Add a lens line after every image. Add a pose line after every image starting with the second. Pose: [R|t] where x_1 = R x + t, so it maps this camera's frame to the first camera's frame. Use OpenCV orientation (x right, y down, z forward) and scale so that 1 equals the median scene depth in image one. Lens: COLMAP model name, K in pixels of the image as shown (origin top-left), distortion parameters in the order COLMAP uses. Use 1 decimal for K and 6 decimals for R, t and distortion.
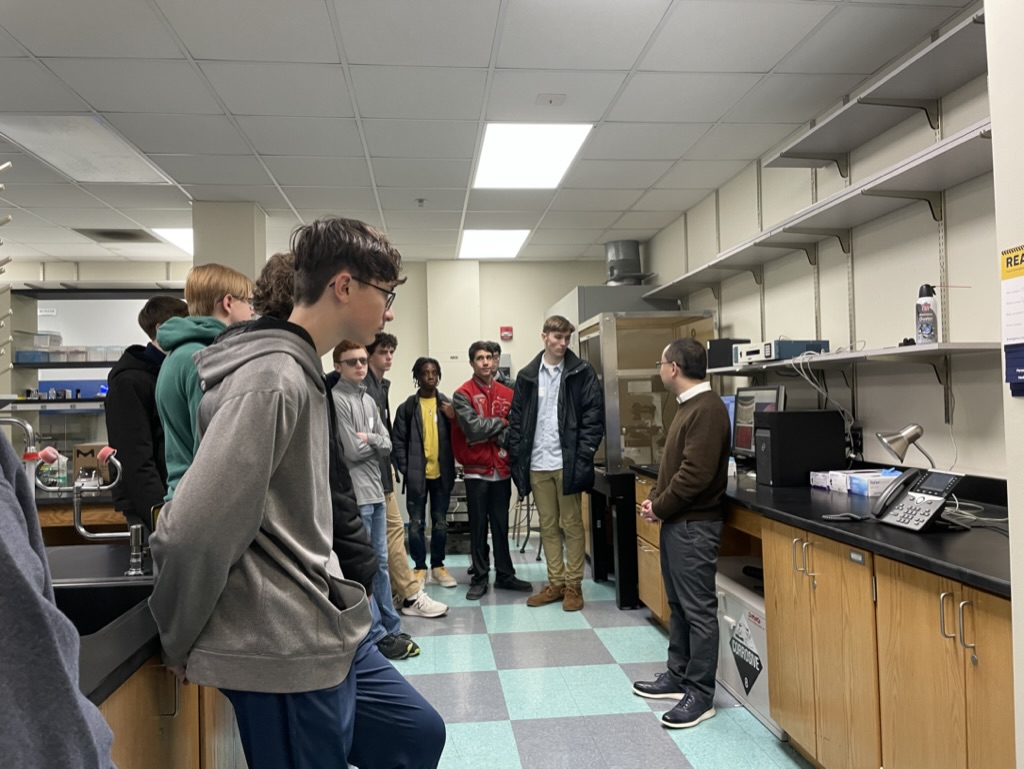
lens RADIAL K [[782.8, 0, 504.0], [0, 782.8, 376.6], [0, 0, 1]] dist [0.092008, -0.111870]
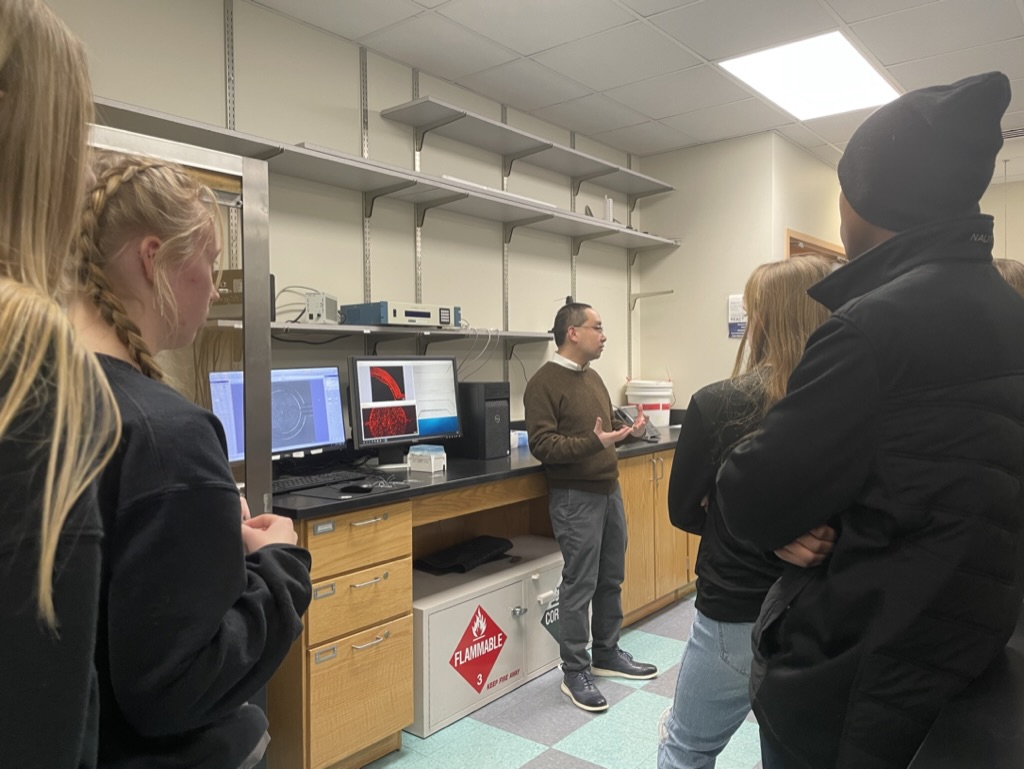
lens RADIAL K [[778.7, 0, 510.7], [0, 778.7, 376.2], [0, 0, 1]] dist [0.100622, -0.120846]
pose [[-0.713443, 0.017398, 0.700497, -0.275472], [0.003795, 0.999773, -0.020966, 0.044268], [-0.700703, -0.012300, -0.713347, 1.299951]]
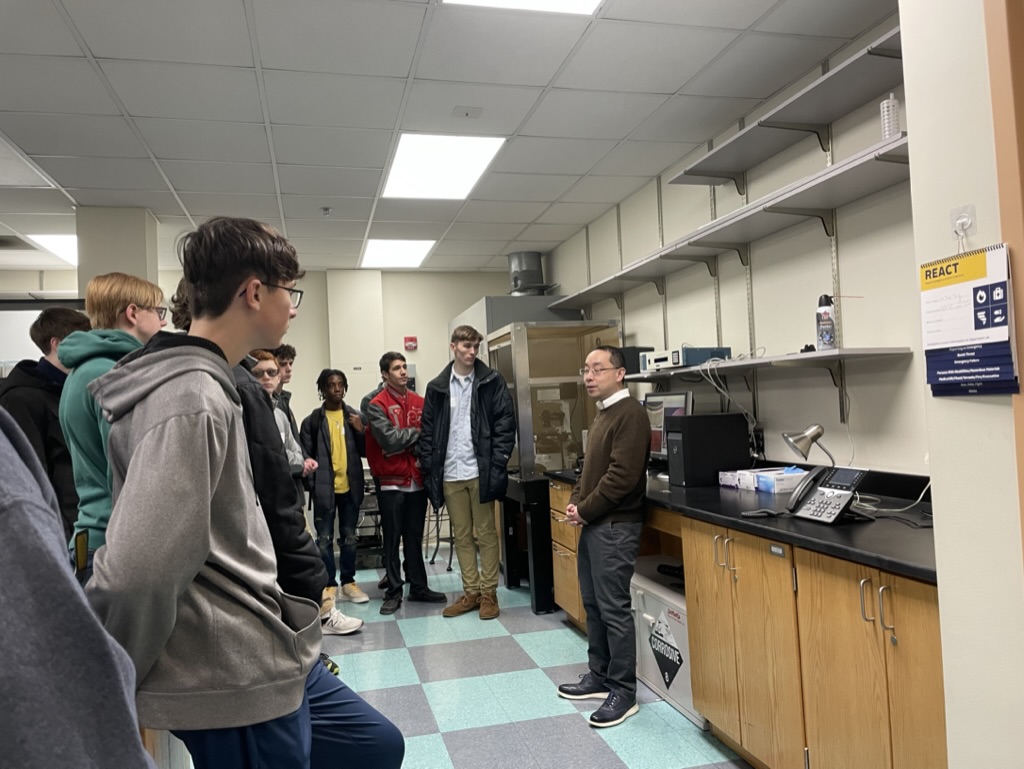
lens RADIAL K [[778.7, 0, 510.7], [0, 778.7, 376.2], [0, 0, 1]] dist [0.100622, -0.120846]
pose [[0.988861, -0.016624, 0.147912, -0.031359], [0.018491, 0.999766, -0.011255, -0.000592], [-0.147690, 0.013865, 0.988936, 0.001499]]
